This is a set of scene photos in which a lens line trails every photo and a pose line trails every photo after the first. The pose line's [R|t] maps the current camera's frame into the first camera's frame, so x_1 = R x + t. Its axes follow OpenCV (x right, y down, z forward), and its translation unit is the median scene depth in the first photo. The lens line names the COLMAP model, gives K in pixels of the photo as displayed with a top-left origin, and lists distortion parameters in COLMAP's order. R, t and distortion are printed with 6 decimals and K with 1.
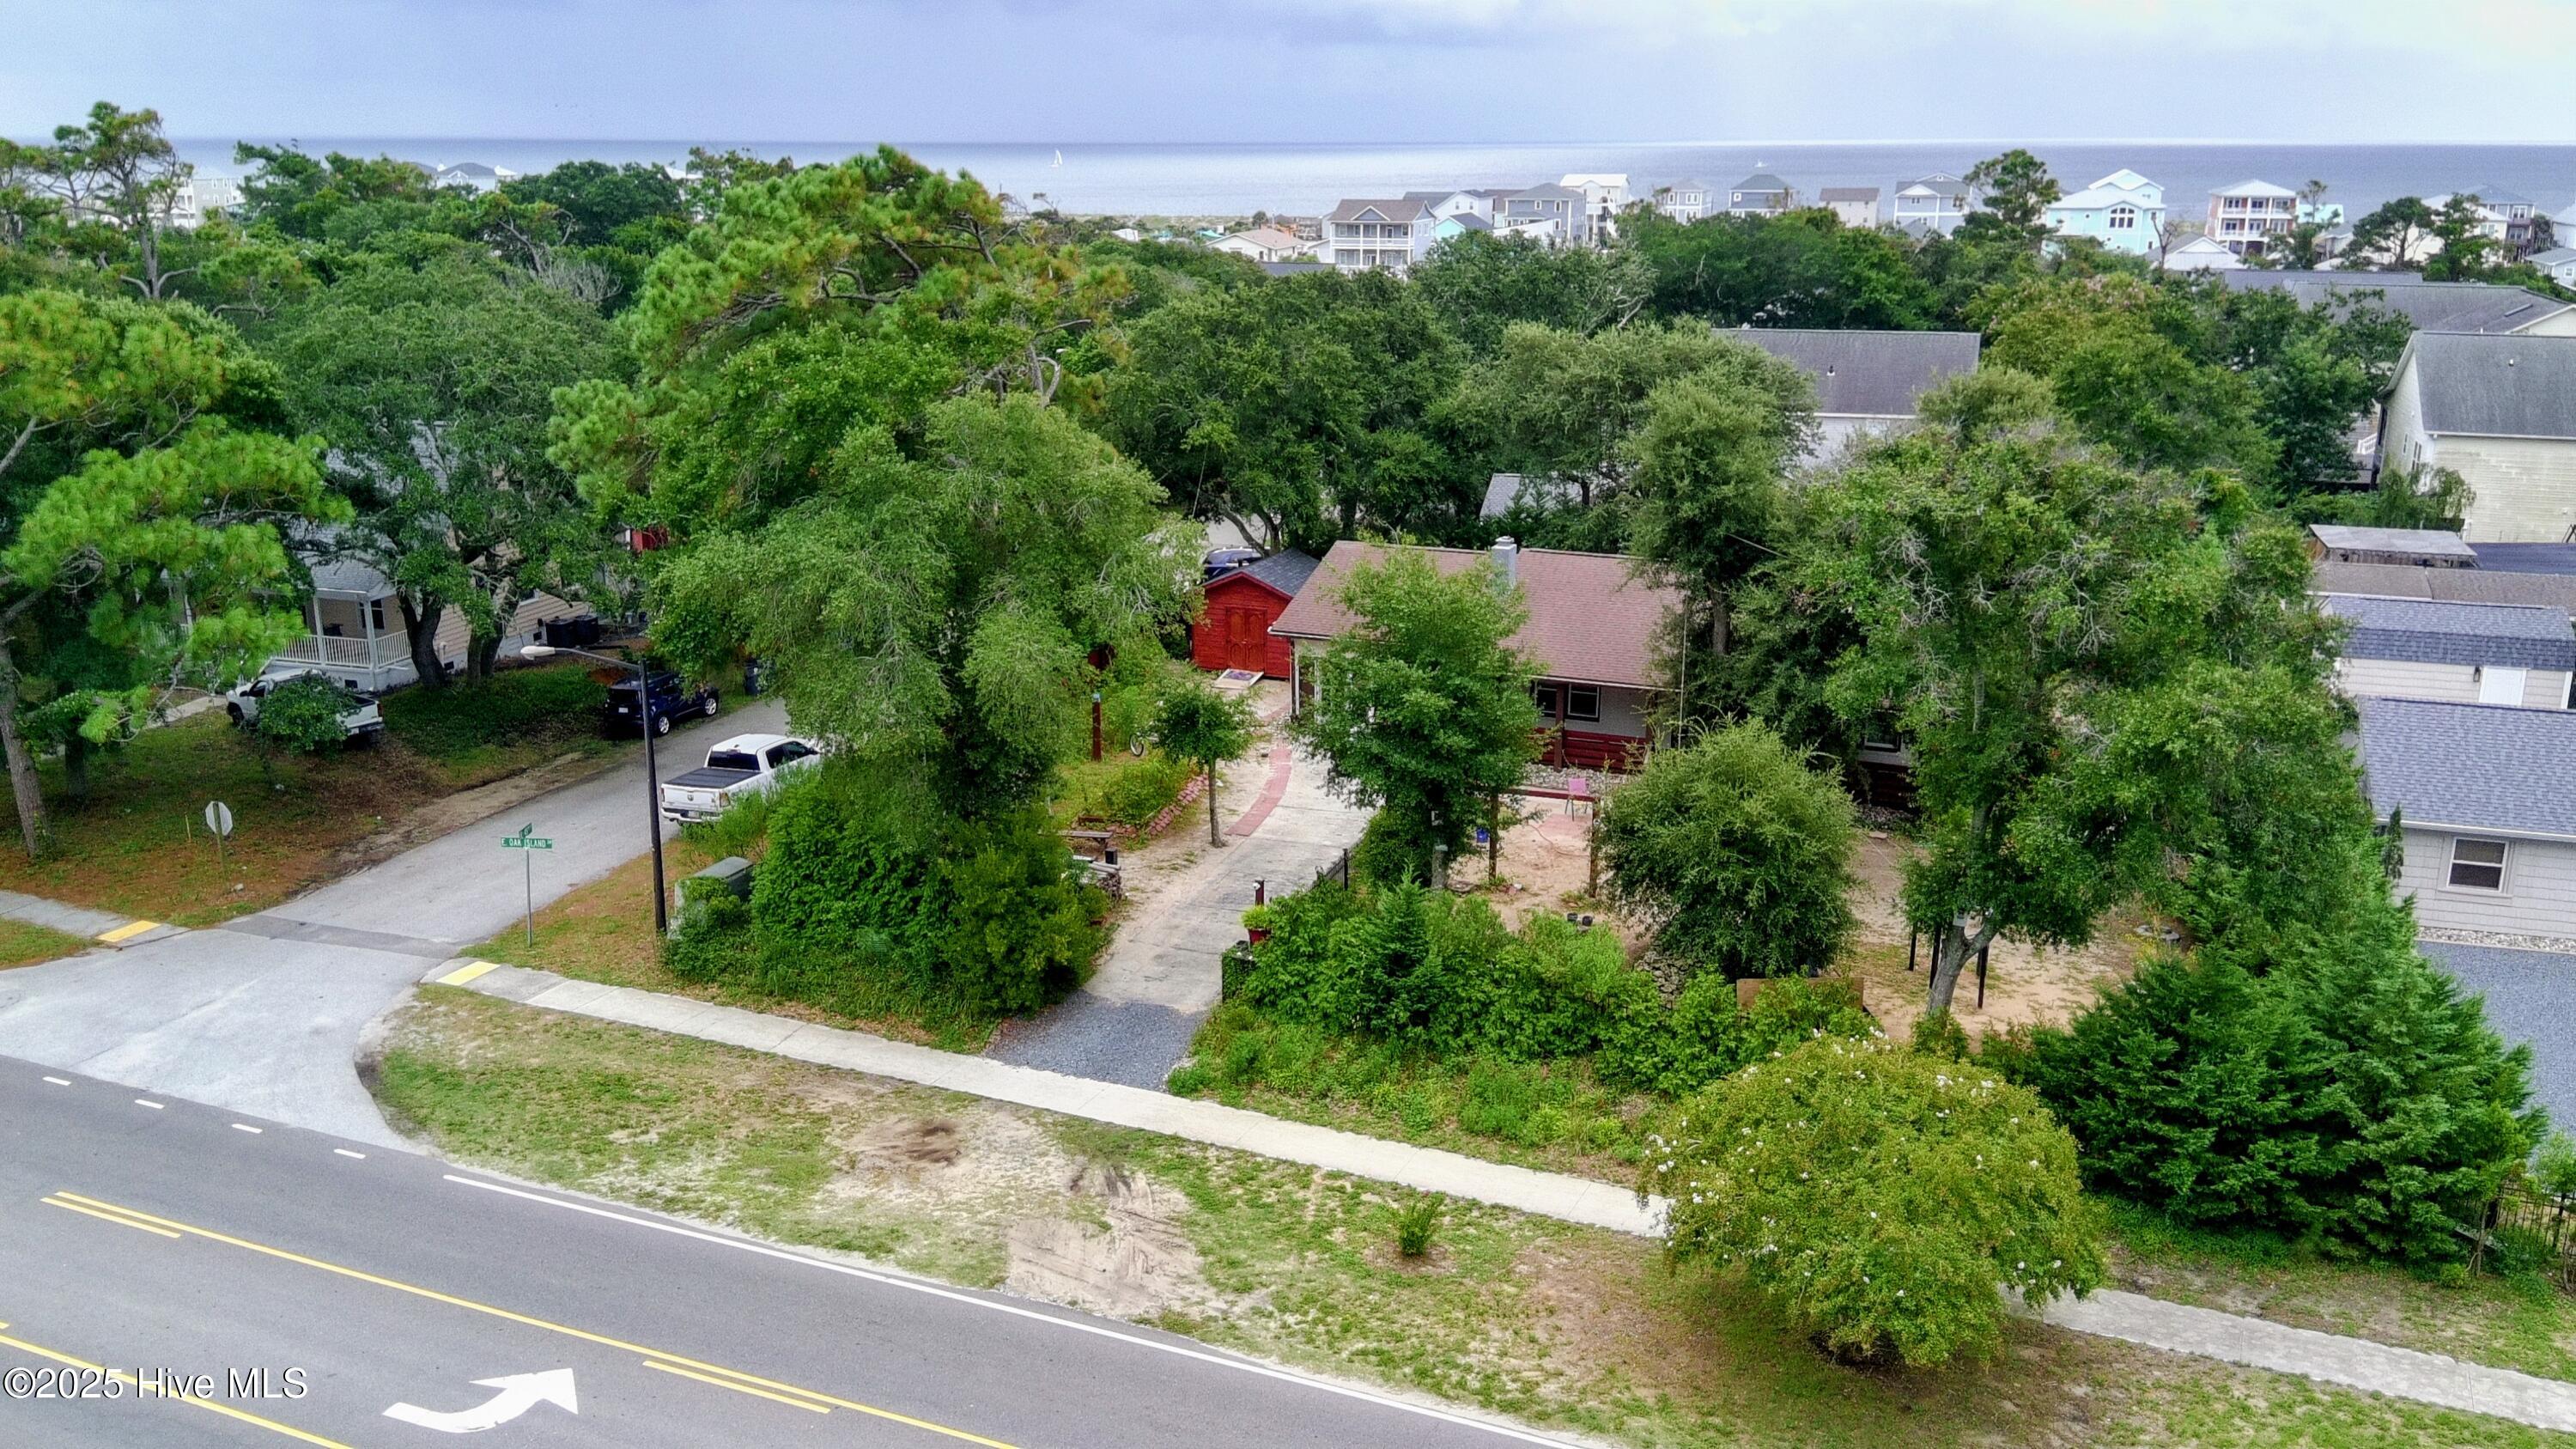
lens RADIAL K [[2101.8, 0, 1276.8], [0, 2101.8, 732.6], [0, 0, 1]] dist [0.088438, -0.182659]
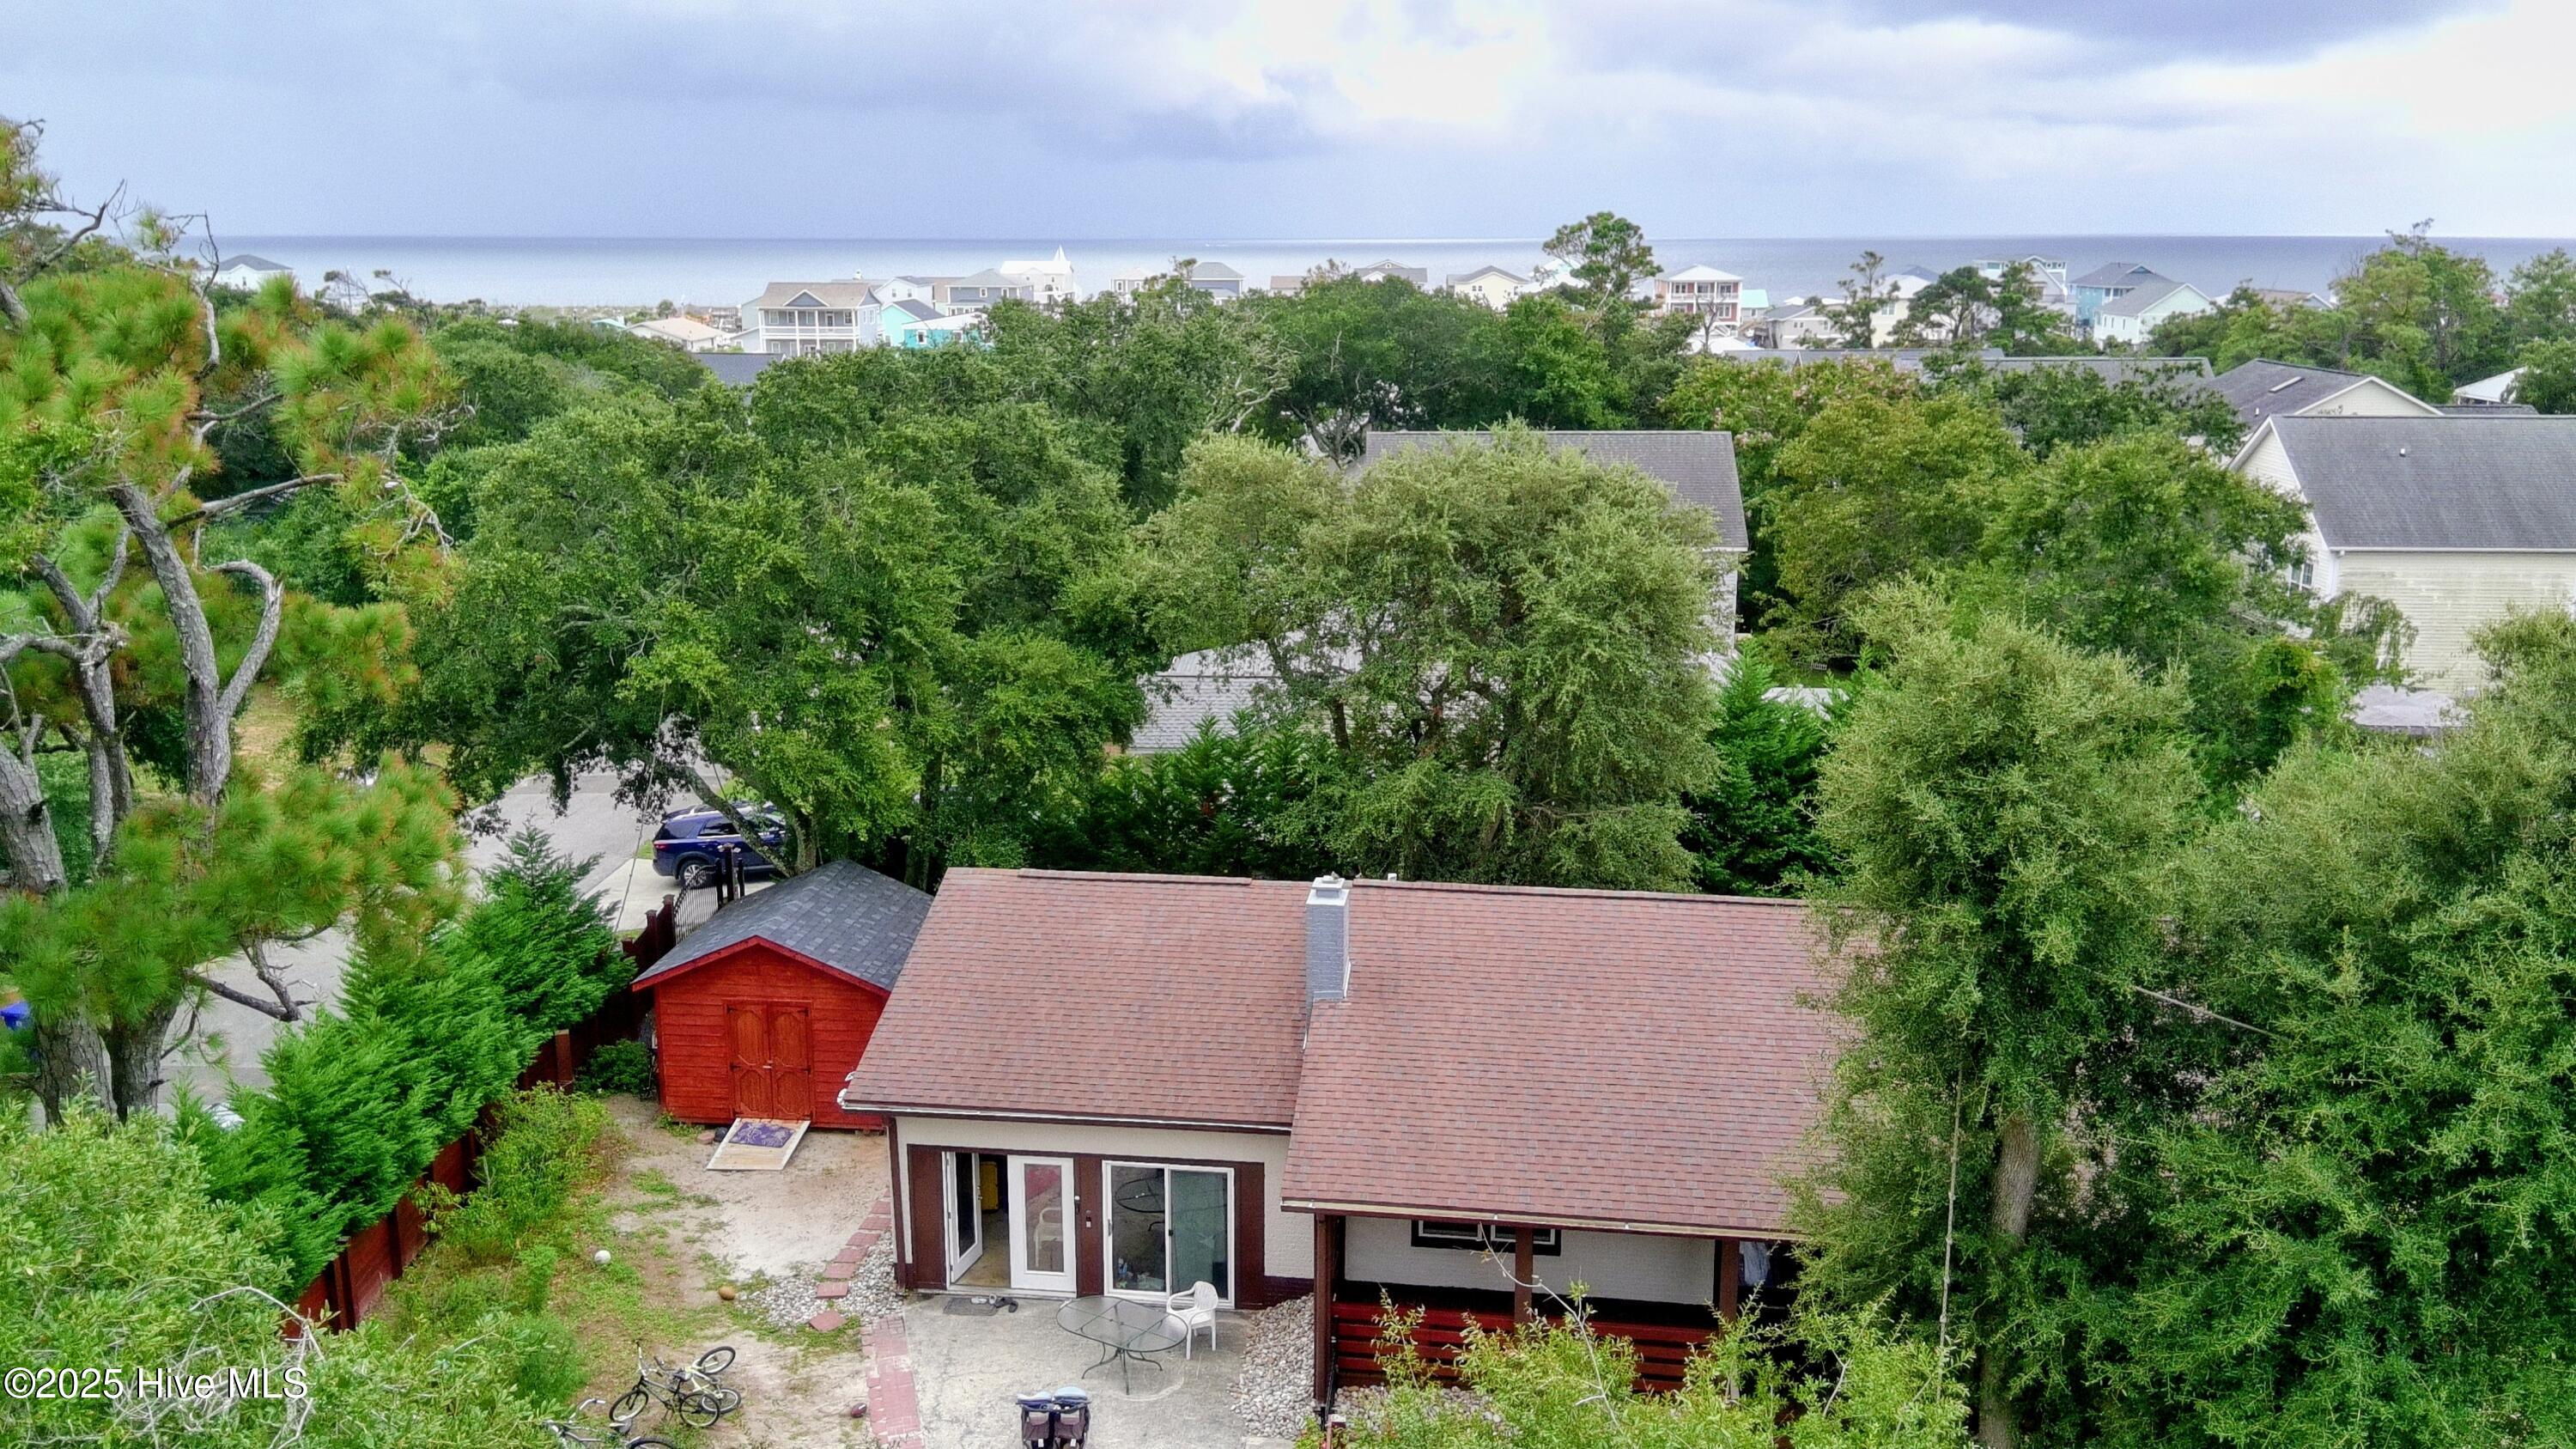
lens RADIAL K [[2101.8, 0, 1276.8], [0, 2101.8, 732.6], [0, 0, 1]] dist [0.088438, -0.182659]
pose [[0.963303, -0.060562, 0.261496, -0.023403], [0.071756, 0.996861, -0.033467, -0.089750], [-0.258648, 0.051003, 0.964624, 0.428709]]
